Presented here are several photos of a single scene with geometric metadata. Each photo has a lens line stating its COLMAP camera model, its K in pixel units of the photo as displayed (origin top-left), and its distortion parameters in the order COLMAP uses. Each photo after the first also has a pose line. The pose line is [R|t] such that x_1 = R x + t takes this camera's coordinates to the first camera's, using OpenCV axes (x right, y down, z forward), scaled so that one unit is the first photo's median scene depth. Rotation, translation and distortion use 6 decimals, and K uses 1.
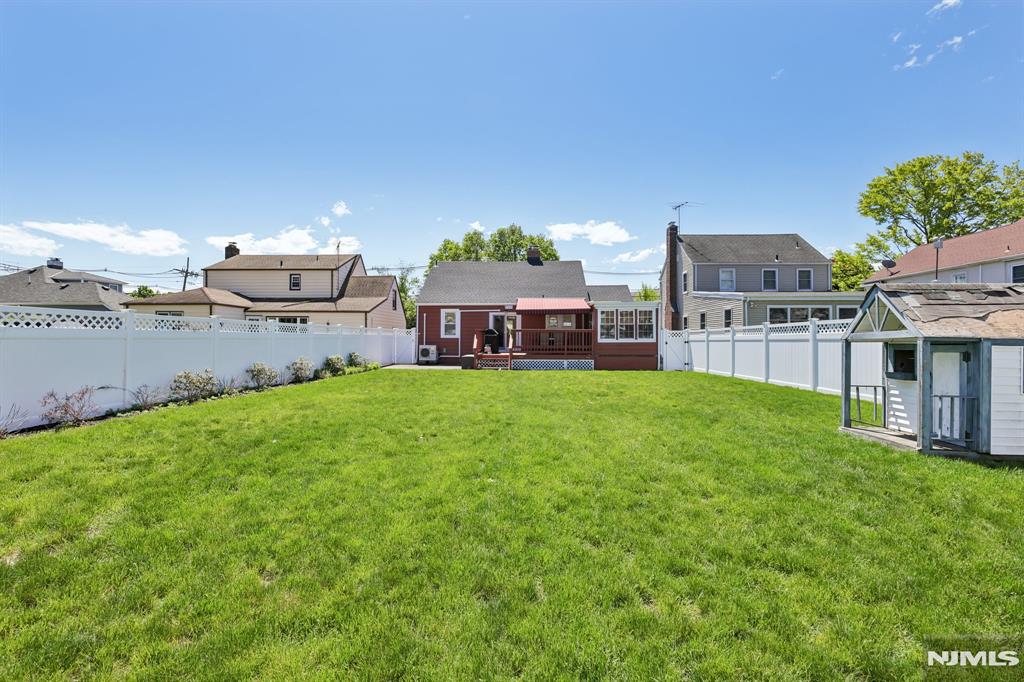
lens RADIAL K [[476.2, 0, 513.3], [0, 476.2, 333.0], [0, 0, 1]] dist [-0.002651, 0.001096]
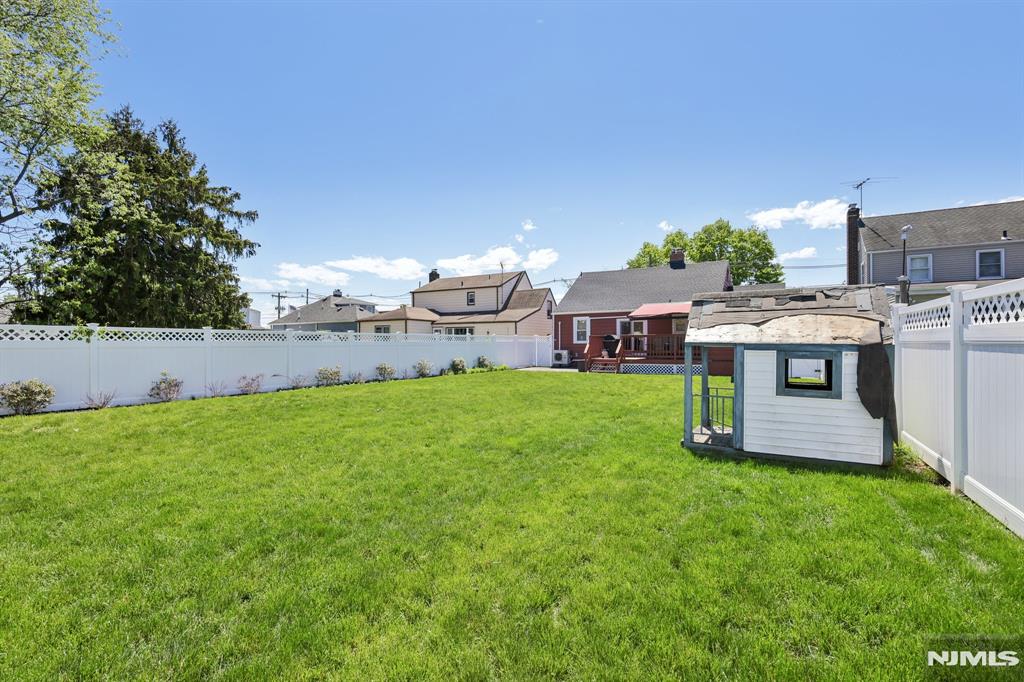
lens RADIAL K [[476.2, 0, 508.7], [0, 476.2, 349.4], [0, 0, 1]] dist [-0.002651, 0.001096]
pose [[0.886609, -0.002039, -0.462516, 0.206000], [0.012896, 0.999710, 0.020313, -0.000699], [0.462341, -0.023975, 0.886378, -0.039635]]
